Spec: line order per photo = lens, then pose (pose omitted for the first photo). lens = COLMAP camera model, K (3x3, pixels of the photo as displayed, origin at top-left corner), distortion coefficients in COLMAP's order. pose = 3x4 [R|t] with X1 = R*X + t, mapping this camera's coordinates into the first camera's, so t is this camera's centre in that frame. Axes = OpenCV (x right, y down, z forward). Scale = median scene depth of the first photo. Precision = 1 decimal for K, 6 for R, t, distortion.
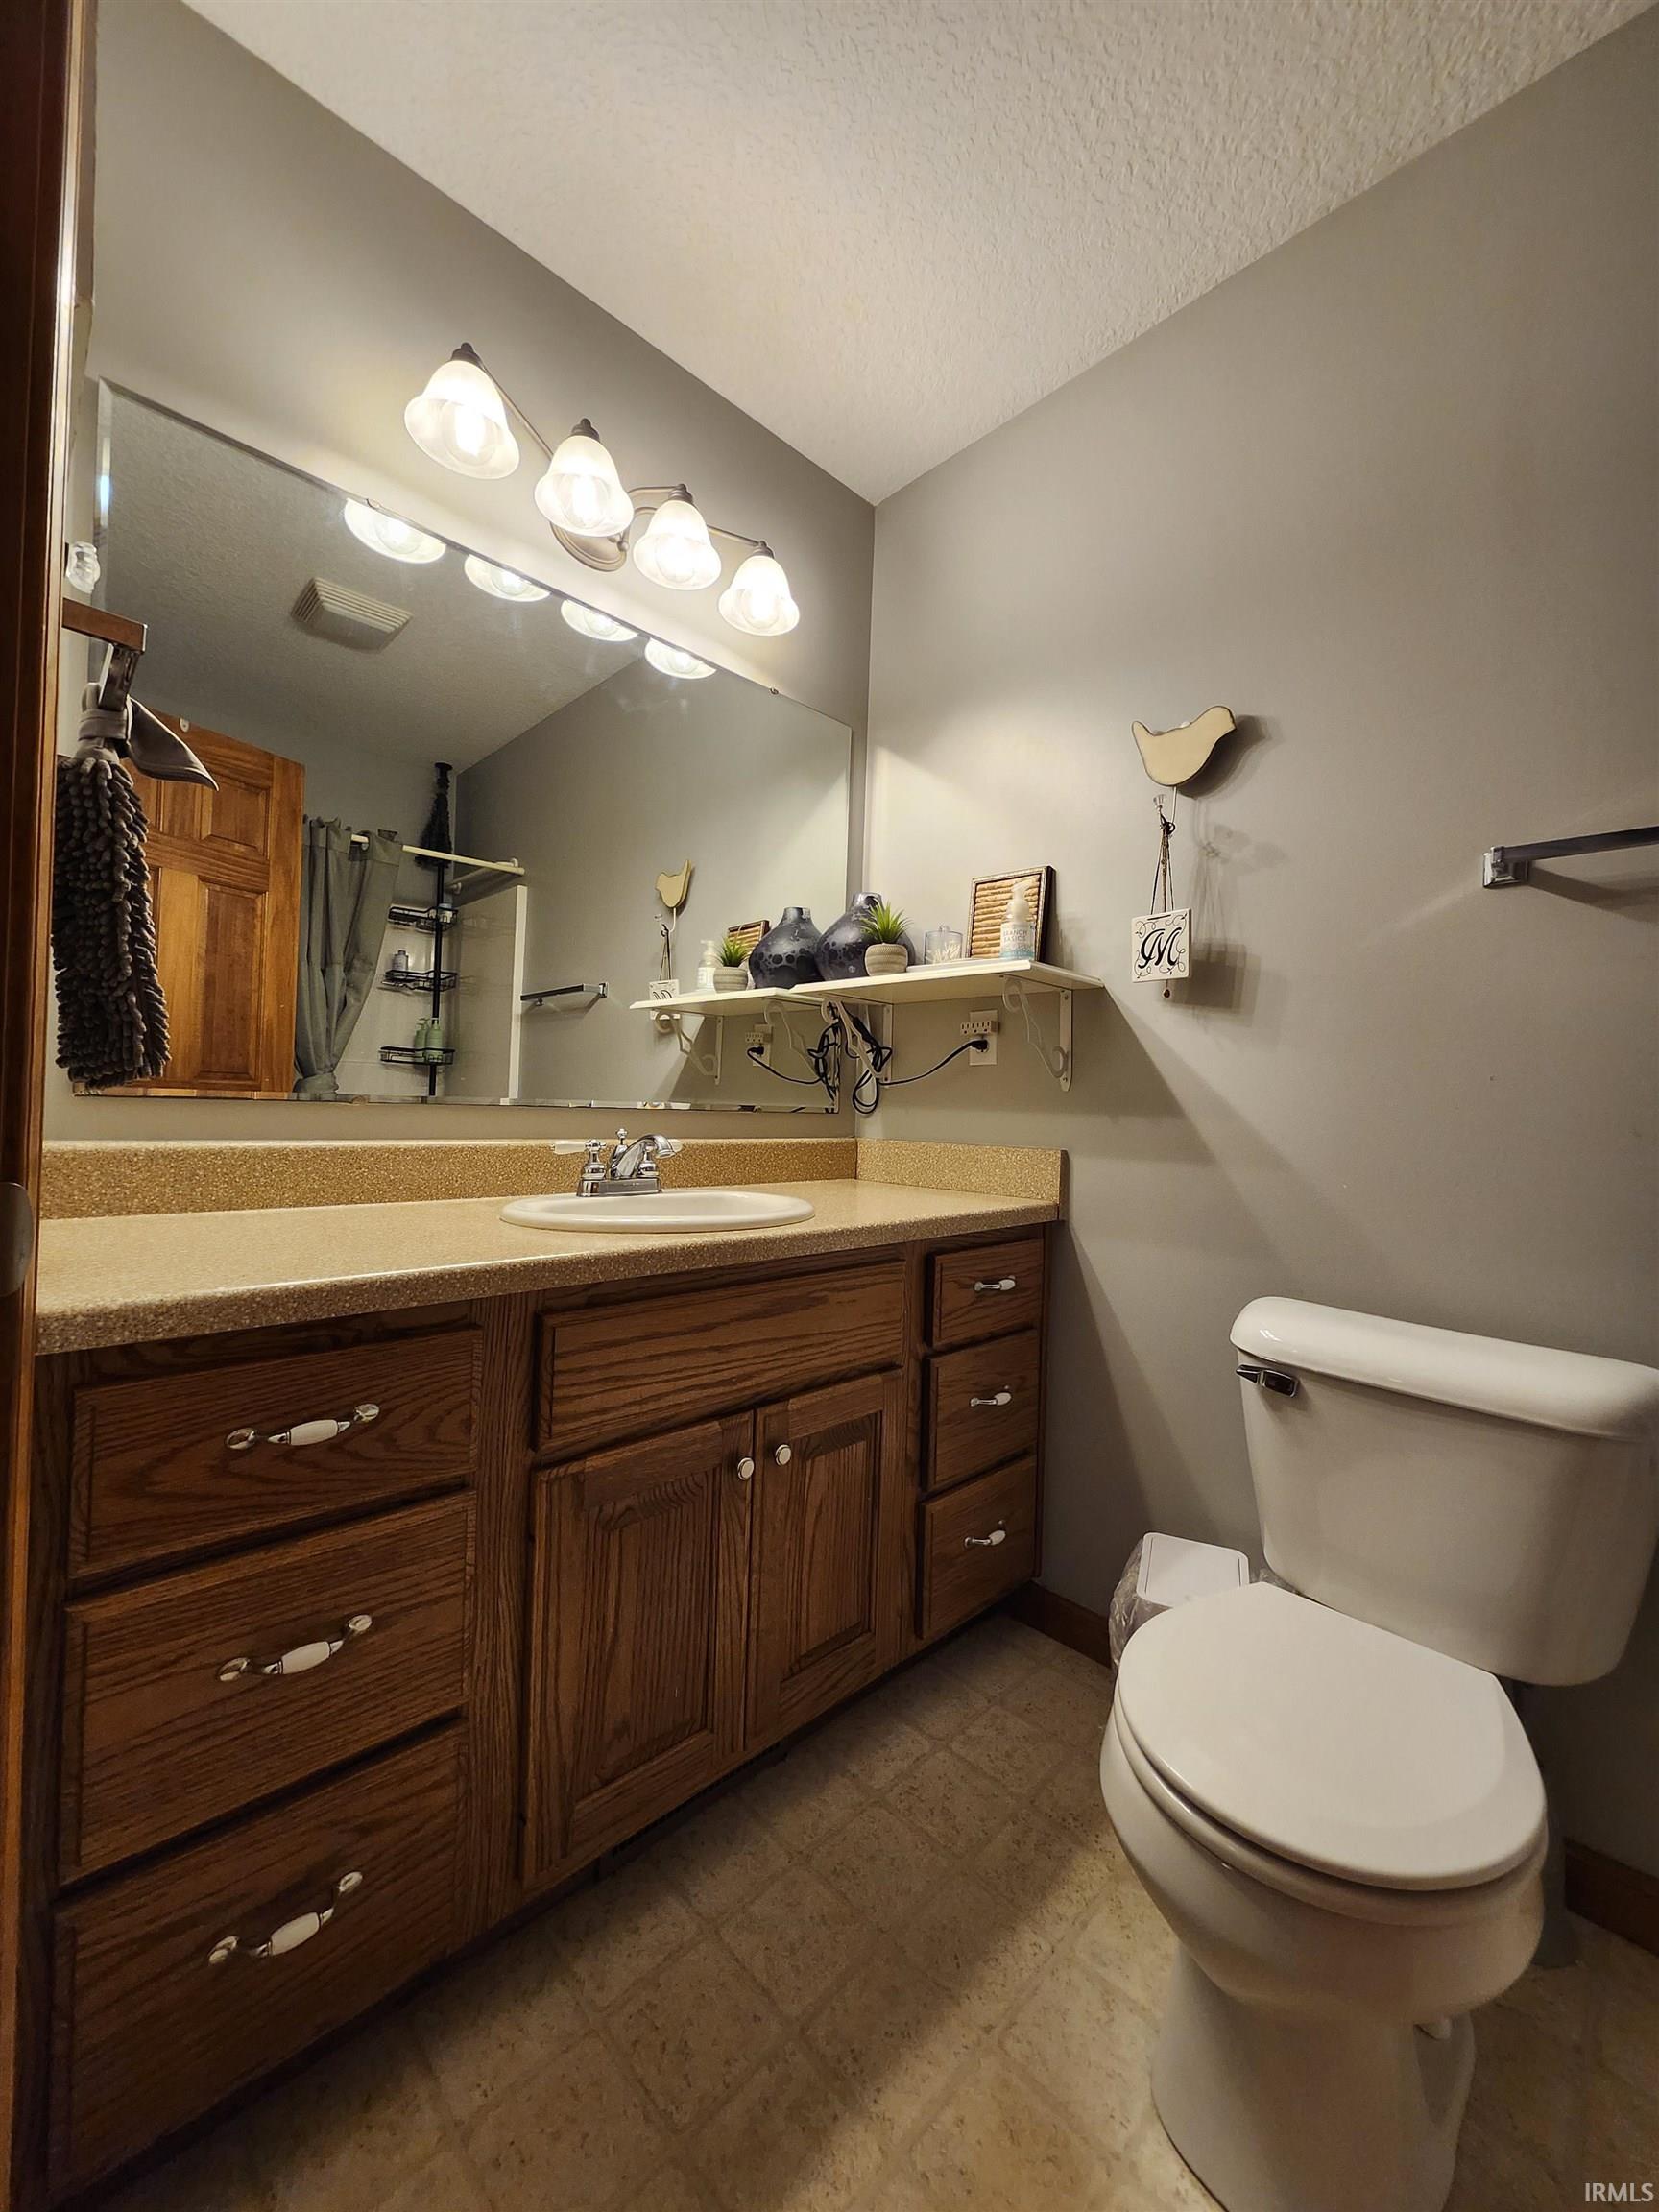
lens RADIAL K [[866.5, 0, 827.8], [0, 866.5, 1093.8], [0, 0, 1]] dist [-0.004543, -0.000260]
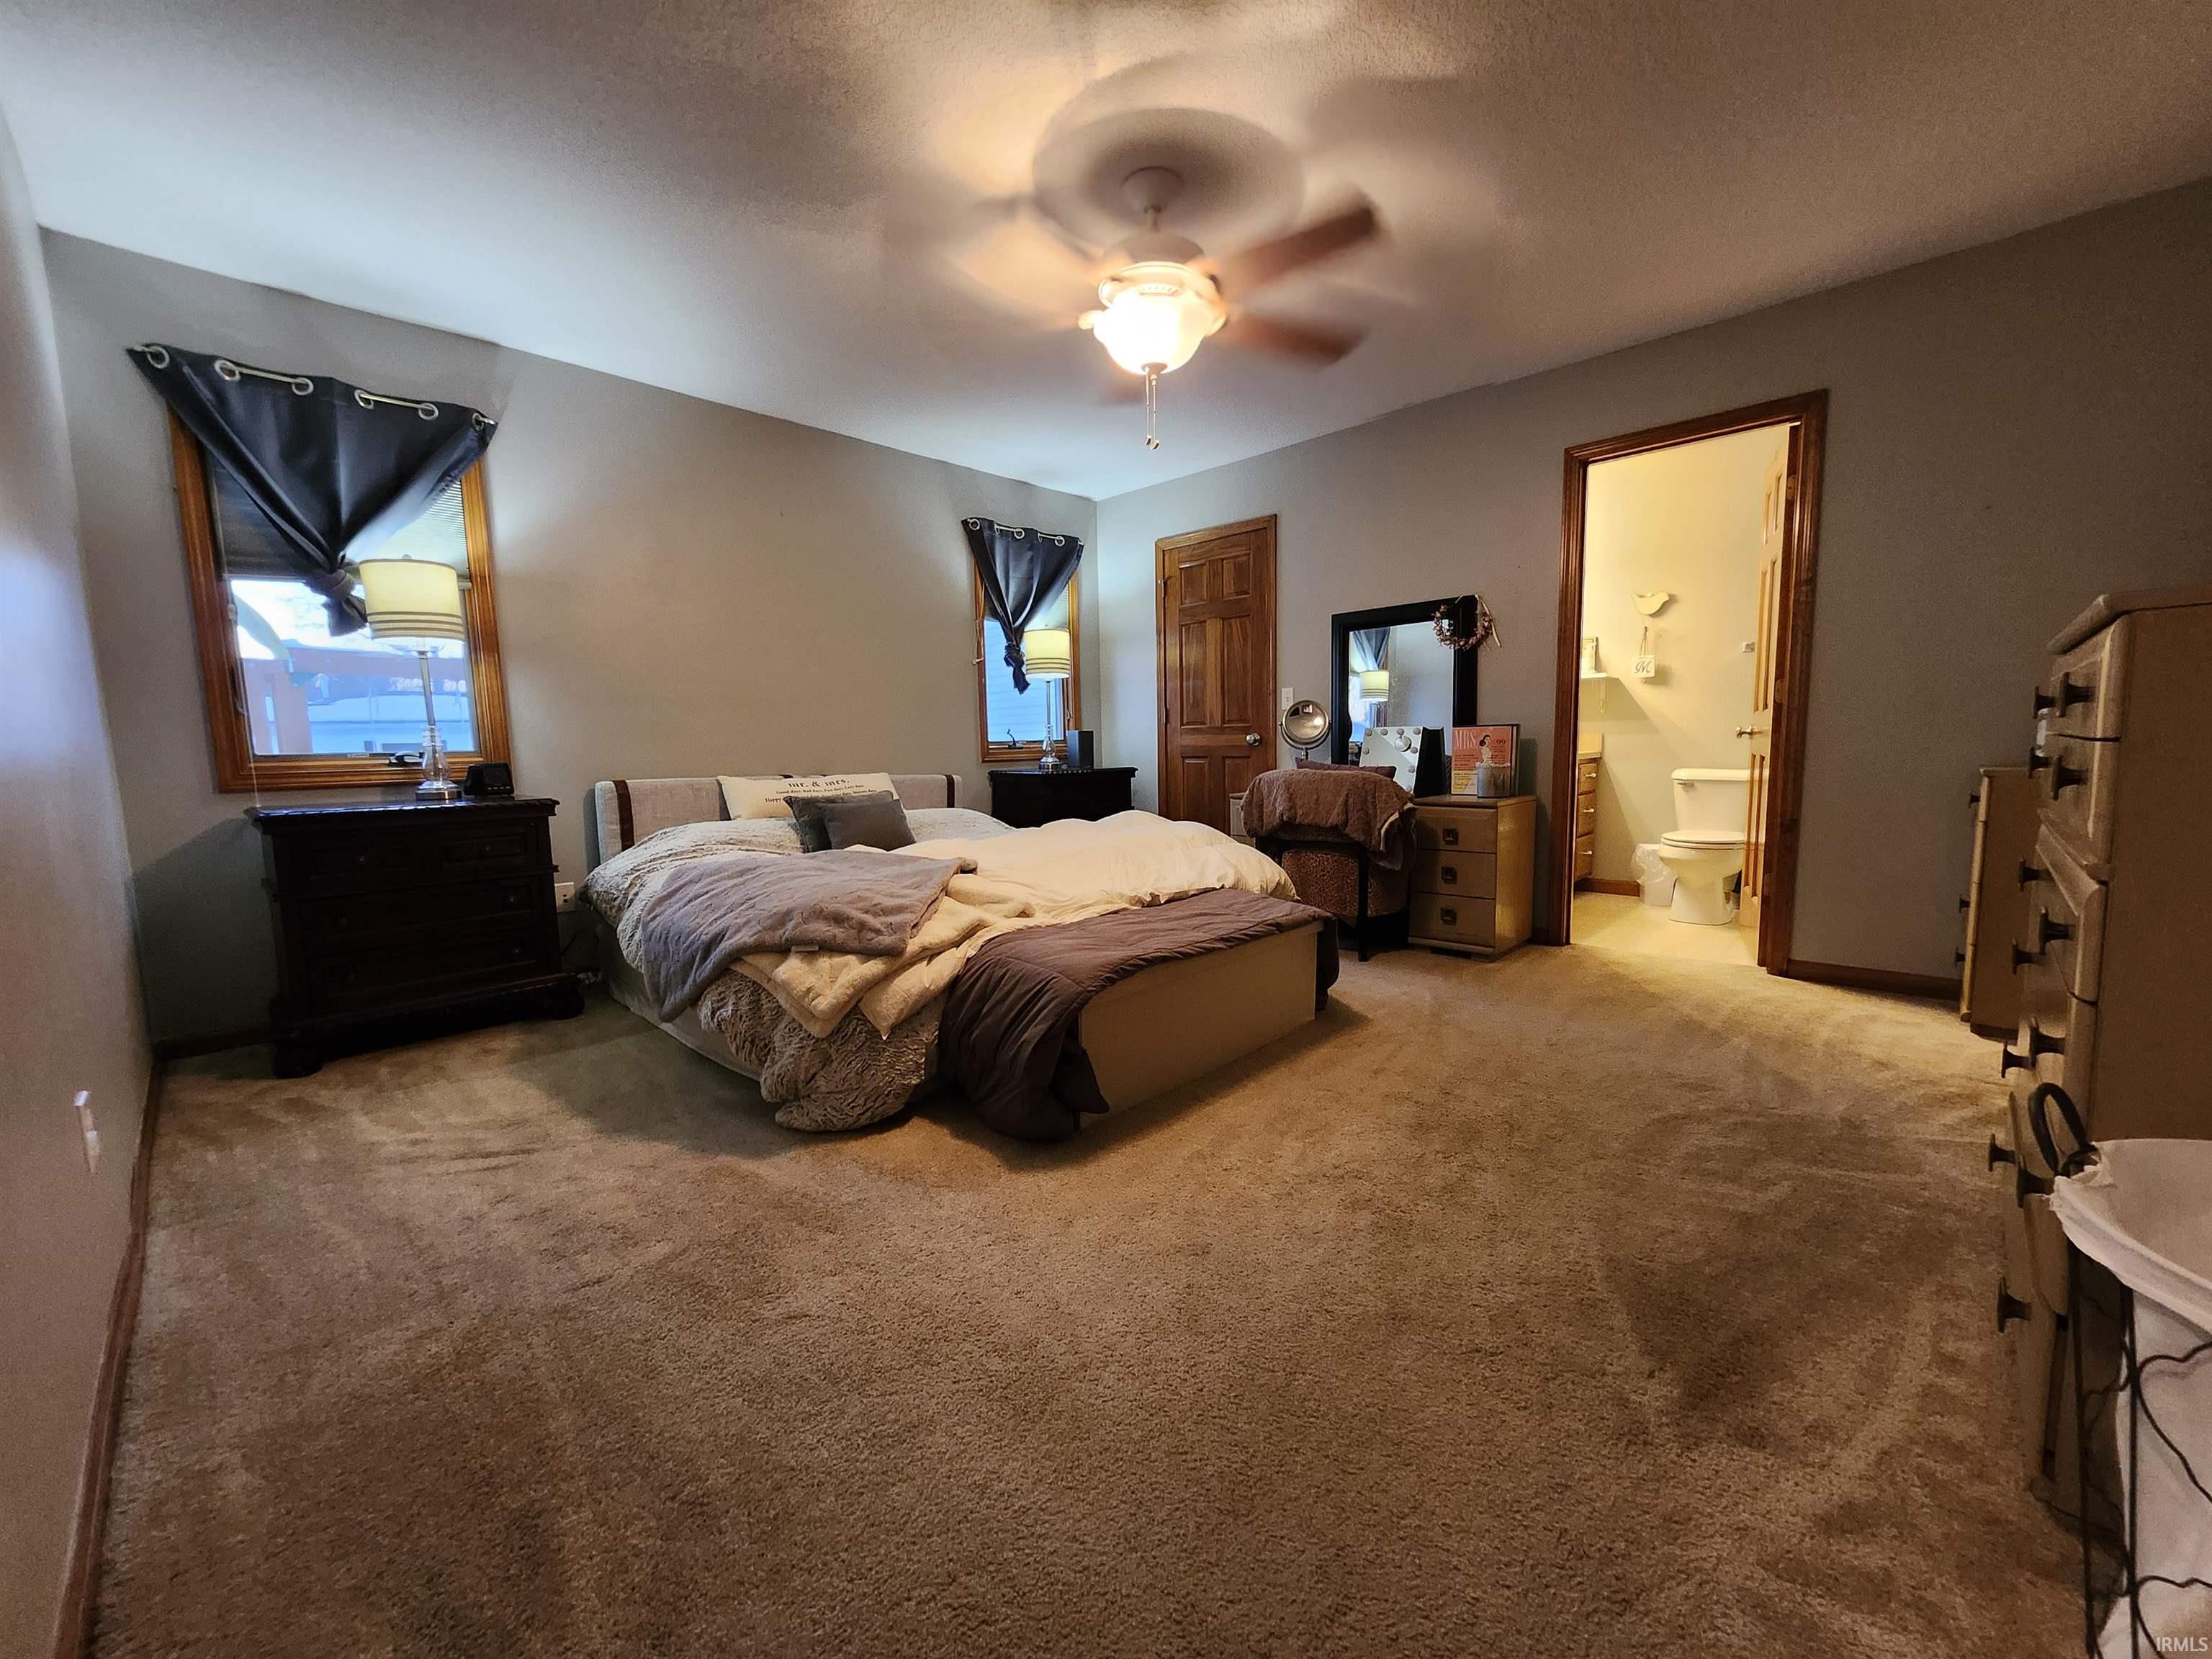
lens RADIAL K [[866.5, 0, 1091.5], [0, 866.5, 840.0], [0, 0, 1]] dist [-0.004543, -0.000260]
pose [[0.998711, -0.049461, 0.011420, -1.767627], [0.047752, 0.991722, 0.119192, -0.012548], [-0.017221, -0.118493, 0.992806, -2.279022]]
